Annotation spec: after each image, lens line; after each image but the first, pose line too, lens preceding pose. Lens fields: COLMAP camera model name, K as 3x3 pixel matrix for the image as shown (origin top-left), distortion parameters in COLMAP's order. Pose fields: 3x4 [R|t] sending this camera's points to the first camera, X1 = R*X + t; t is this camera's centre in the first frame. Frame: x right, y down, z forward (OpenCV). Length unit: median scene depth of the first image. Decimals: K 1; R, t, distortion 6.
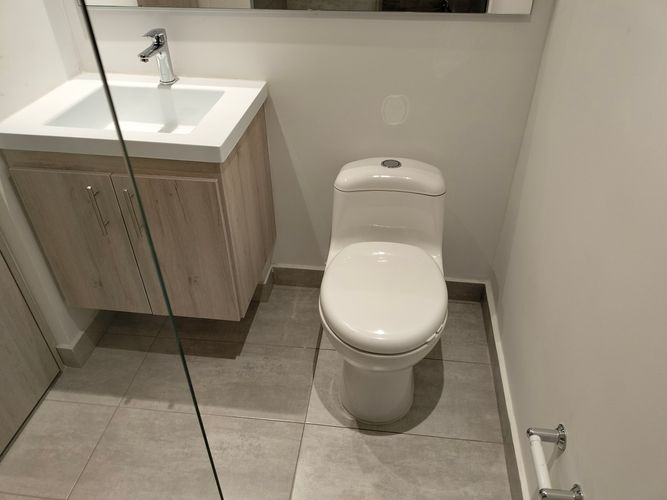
lens RADIAL K [[495.3, 0, 345.2], [0, 495.3, 249.6], [0, 0, 1]] dist [0.057686, -0.062191]
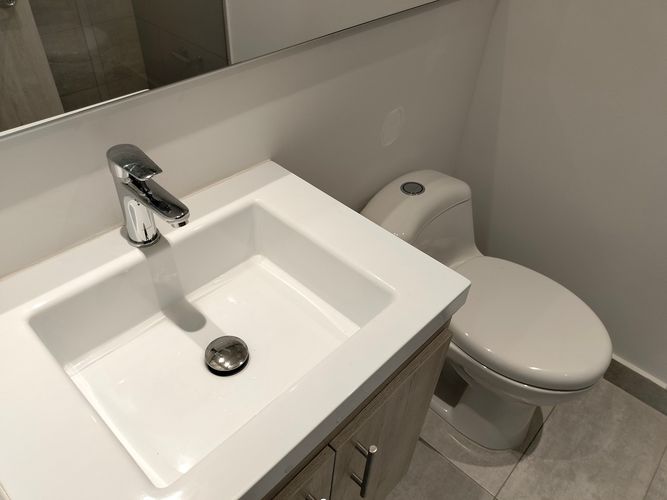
lens RADIAL K [[495.3, 0, 332.9], [0, 495.3, 253.3], [0, 0, 1]] dist [0.057686, -0.062191]
pose [[0.584235, -0.514716, 0.627485, -0.589657], [0.433948, 0.851475, 0.294414, -0.403761], [-0.685827, 0.100289, 0.720821, 0.533878]]
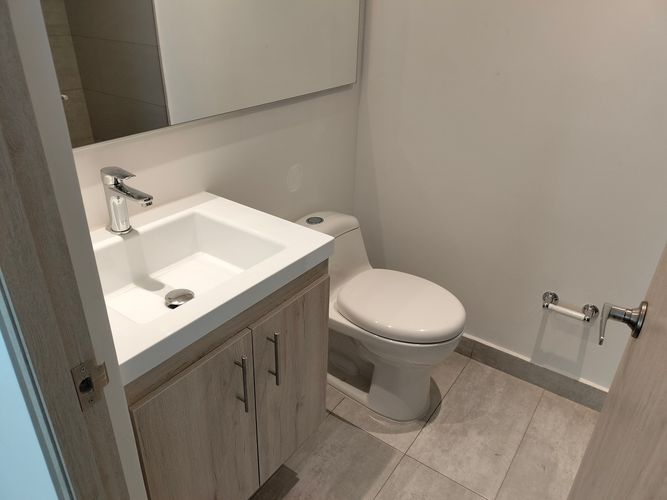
lens RADIAL K [[495.3, 0, 330.1], [0, 495.3, 251.6], [0, 0, 1]] dist [0.057686, -0.062191]
pose [[0.477458, -0.401221, 0.781701, -0.851396], [0.497547, 0.856736, 0.135835, -0.262540], [-0.724211, 0.324077, 0.608681, 0.322718]]
